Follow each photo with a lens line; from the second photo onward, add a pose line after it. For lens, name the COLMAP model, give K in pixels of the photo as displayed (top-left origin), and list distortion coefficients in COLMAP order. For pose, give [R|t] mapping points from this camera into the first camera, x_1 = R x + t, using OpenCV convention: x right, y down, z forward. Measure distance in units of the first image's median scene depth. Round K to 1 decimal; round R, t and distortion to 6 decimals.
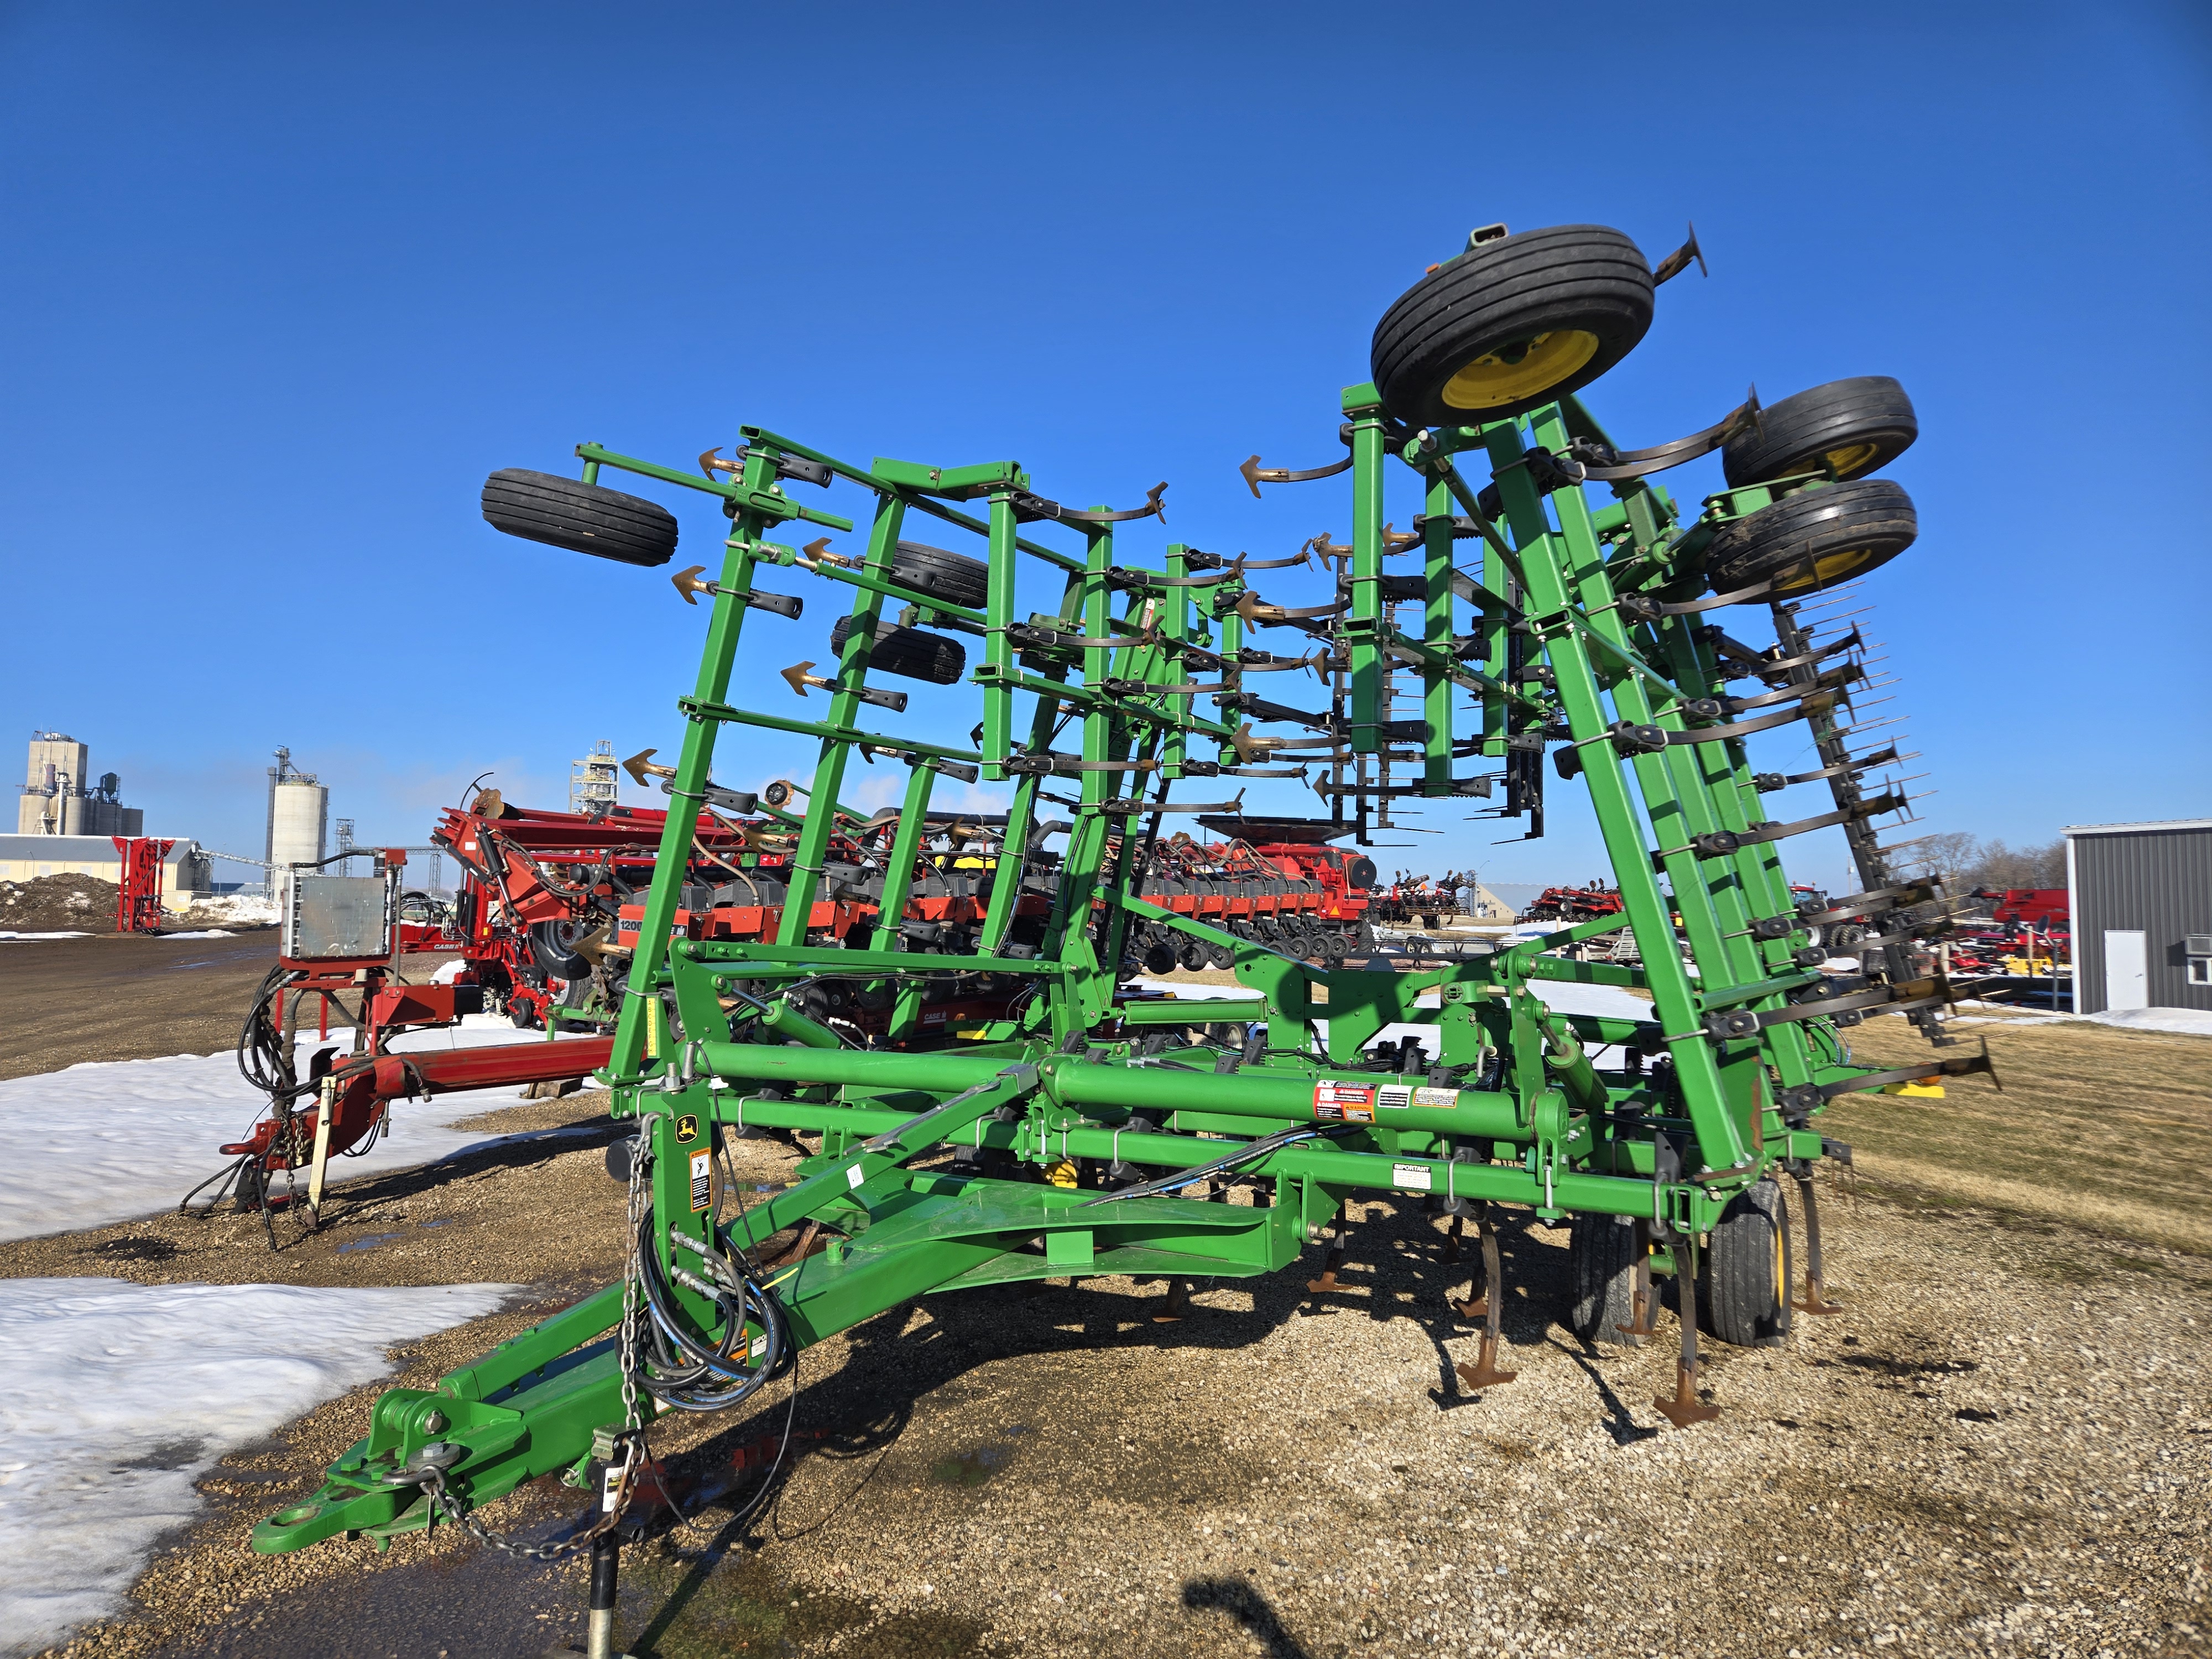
lens RADIAL K [[1516.4, 0, 1099.1], [0, 1516.4, 841.9], [0, 0, 1]] dist [0.087758, -0.069351]
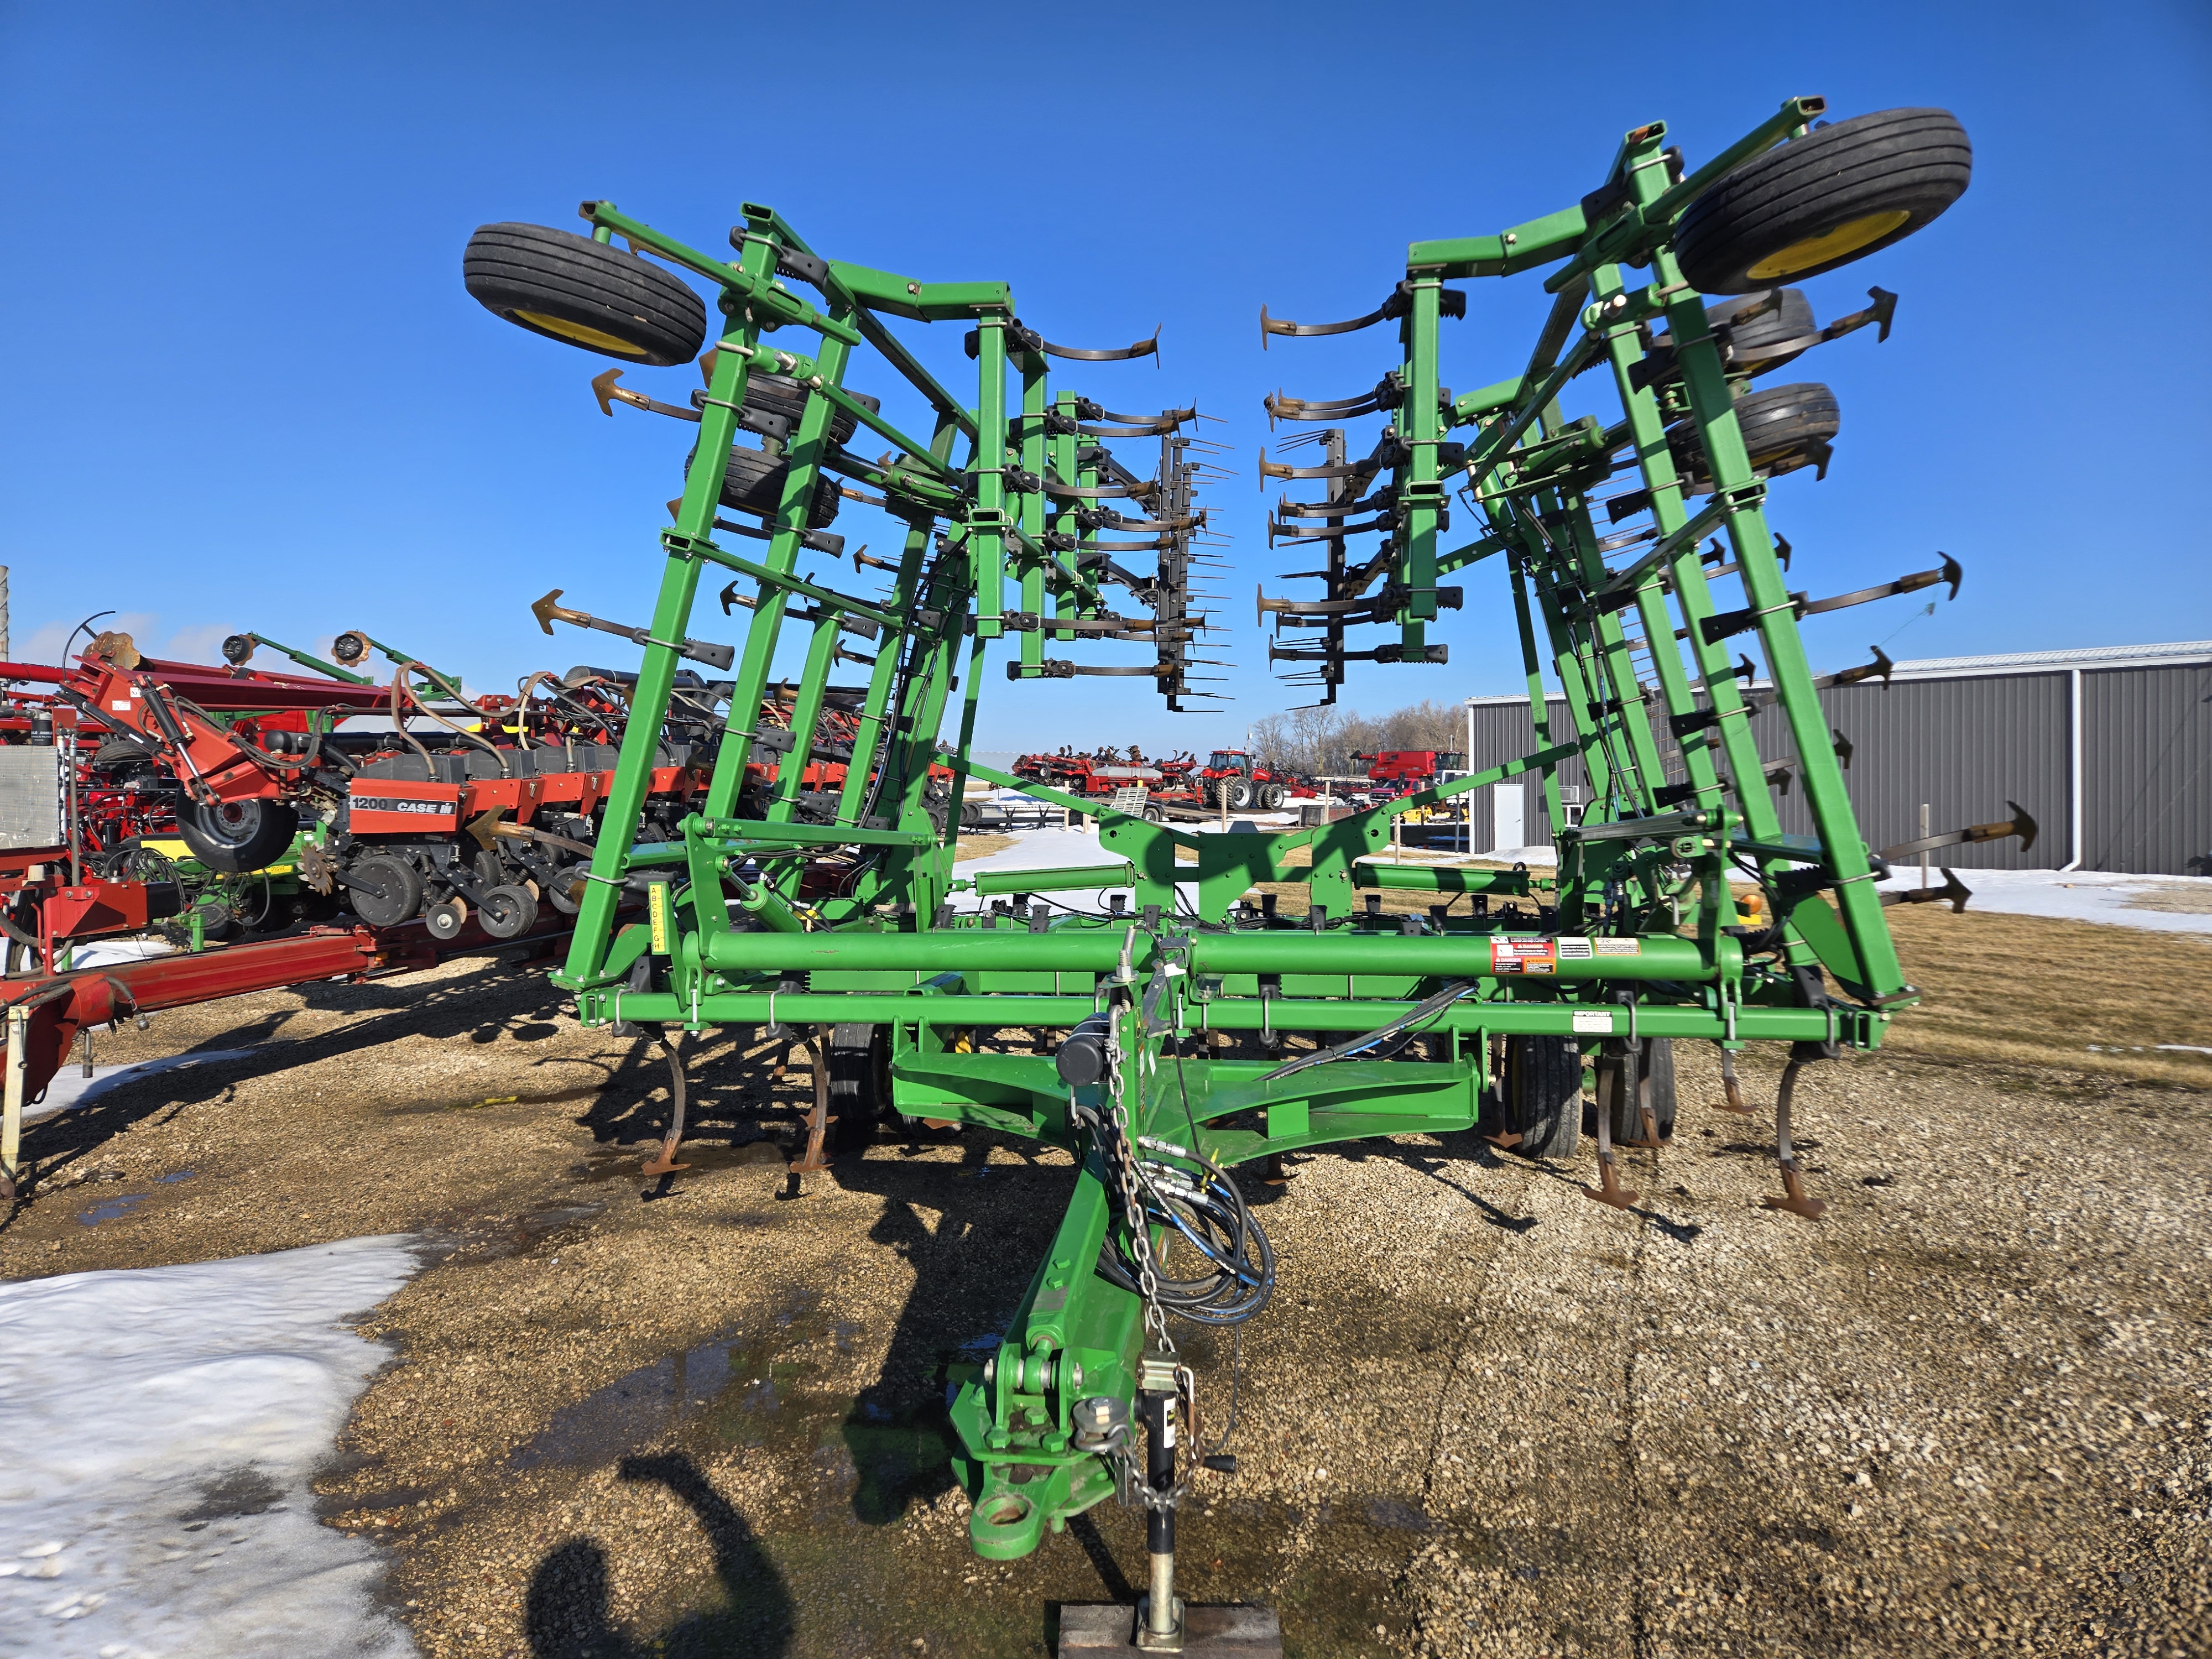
lens RADIAL K [[1500.1, 0, 1137.4], [0, 1500.1, 835.2], [0, 0, 1]] dist [0.091497, -0.068198]
pose [[0.927478, -0.027704, 0.372850, -0.394716], [-0.003313, 0.996603, 0.082294, 0.004333], [-0.373863, -0.077561, 0.924235, 0.132889]]
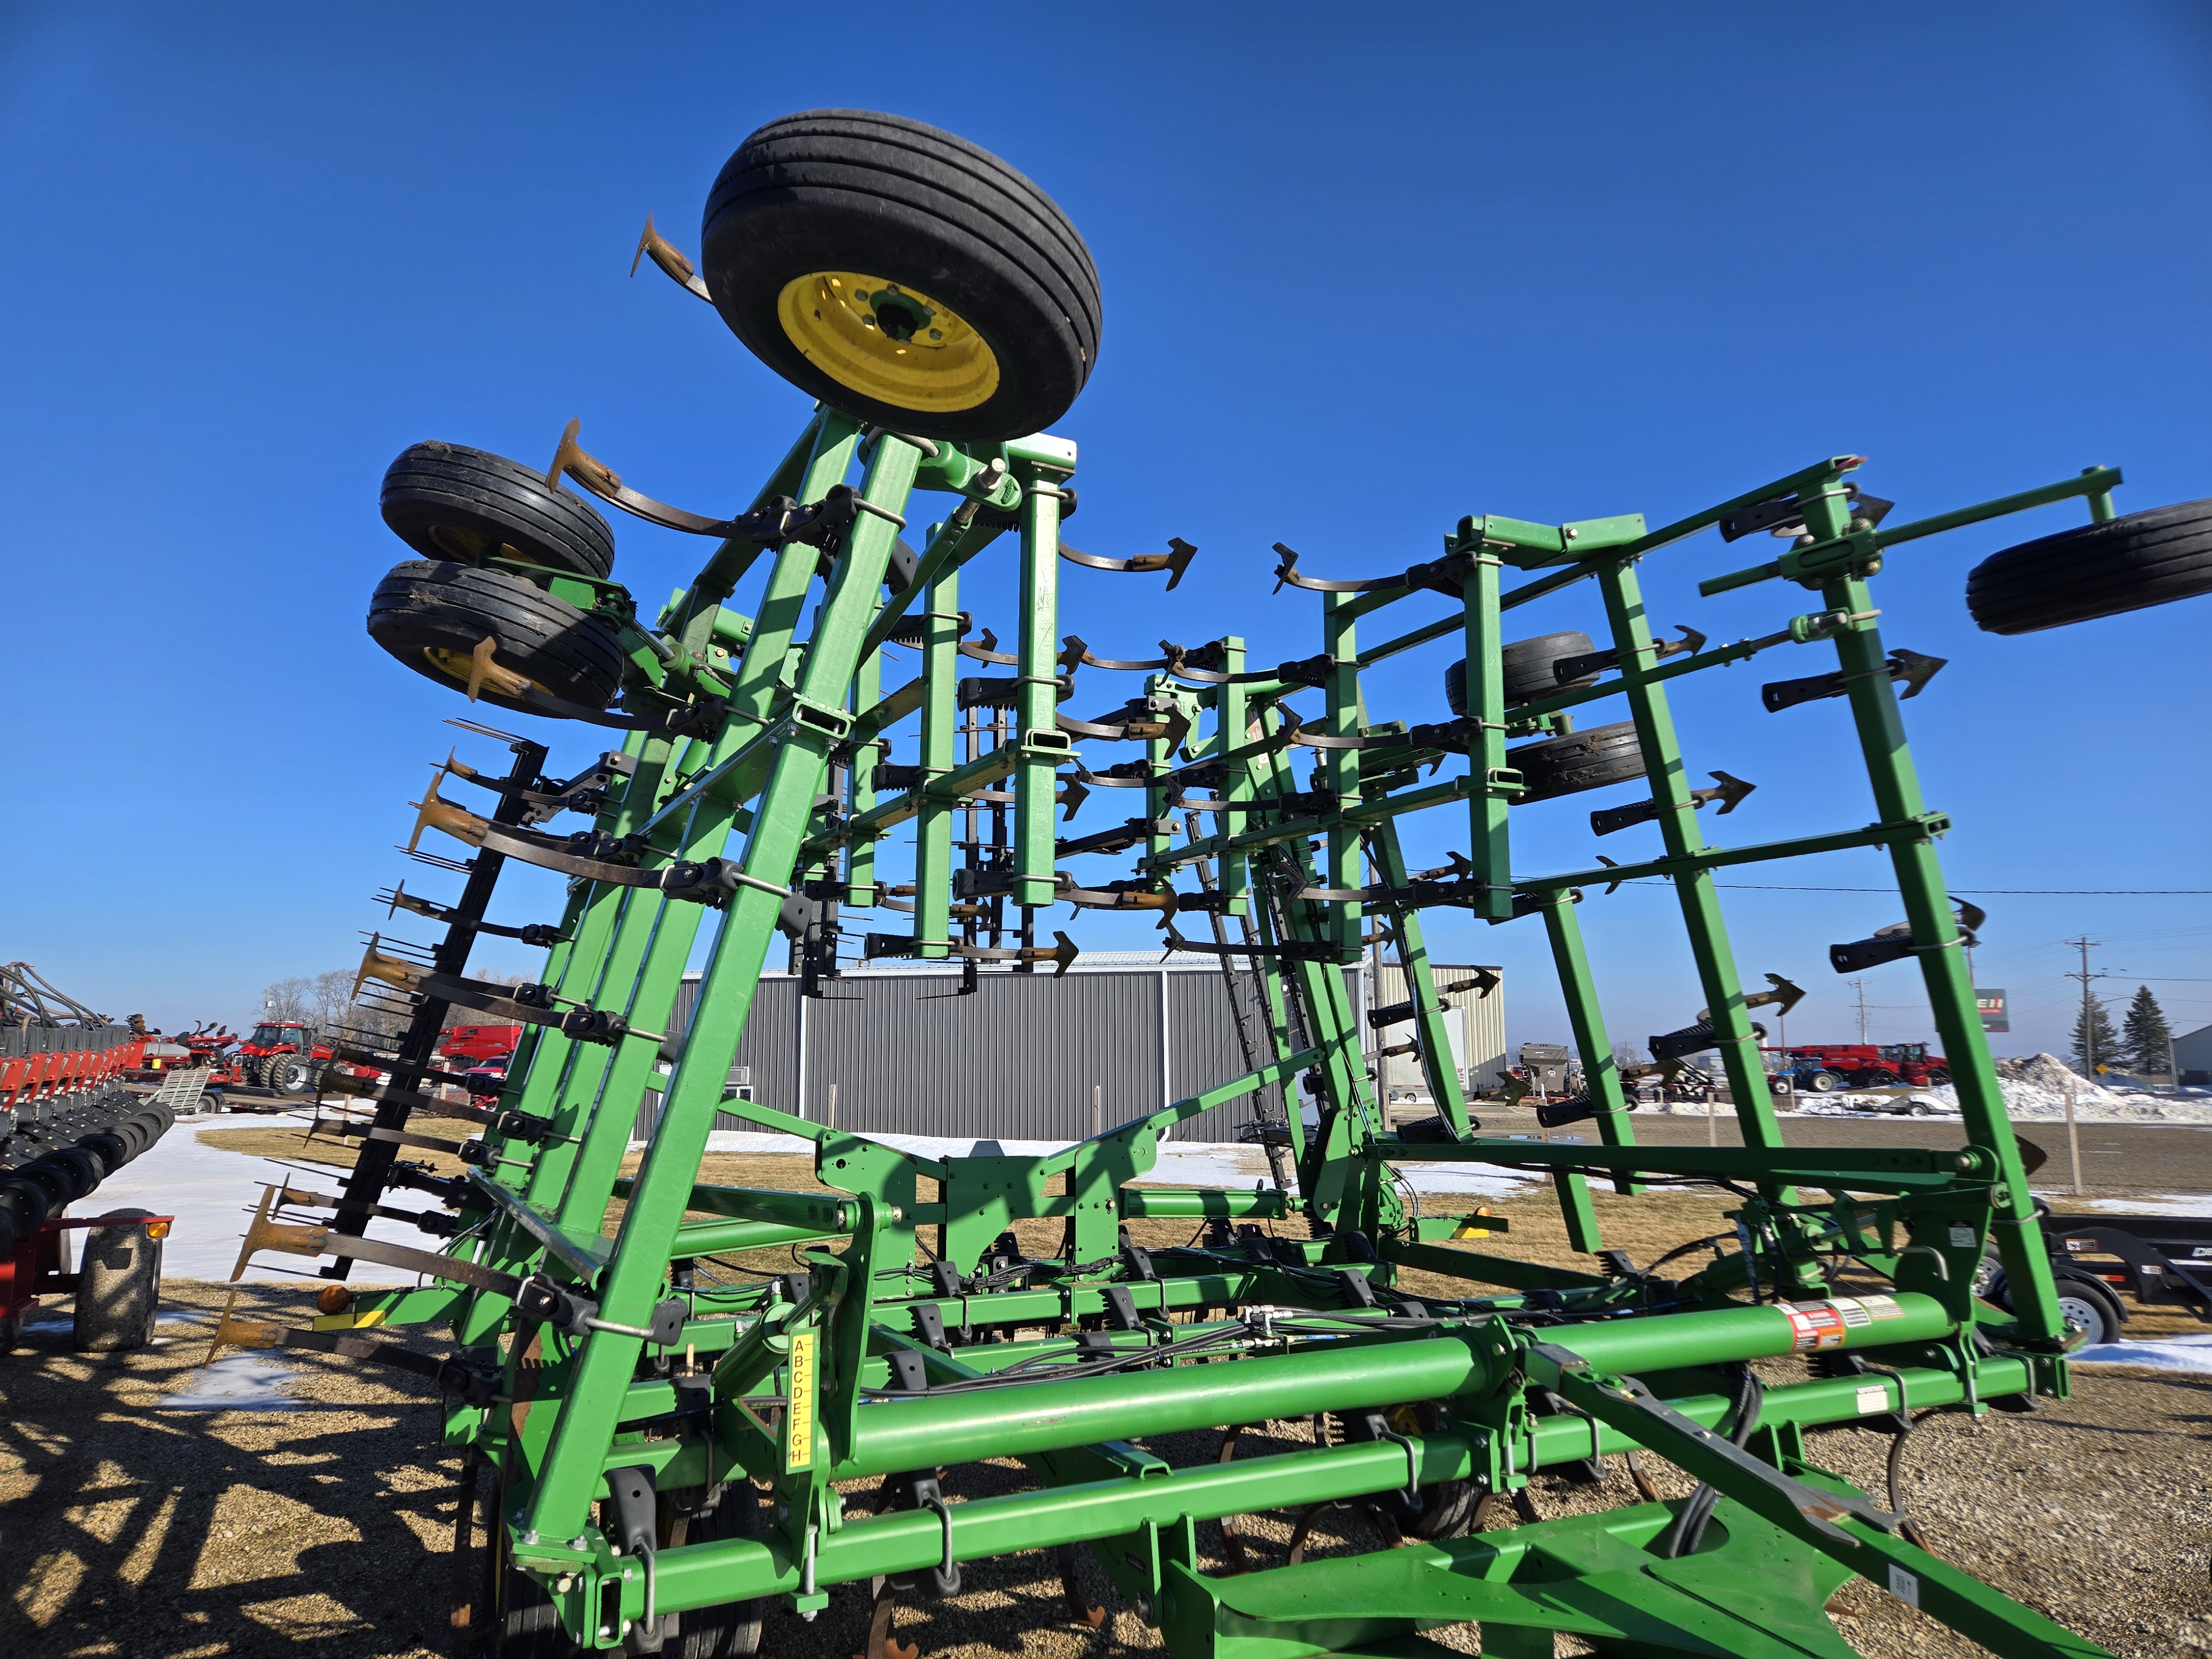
lens RADIAL K [[1500.1, 0, 1137.4], [0, 1500.1, 835.2], [0, 0, 1]] dist [0.091497, -0.068198]
pose [[0.543308, 0.108495, 0.832494, -0.705168], [-0.032943, 0.993606, -0.107992, -0.003897], [-0.838887, 0.031248, 0.543408, 0.714629]]
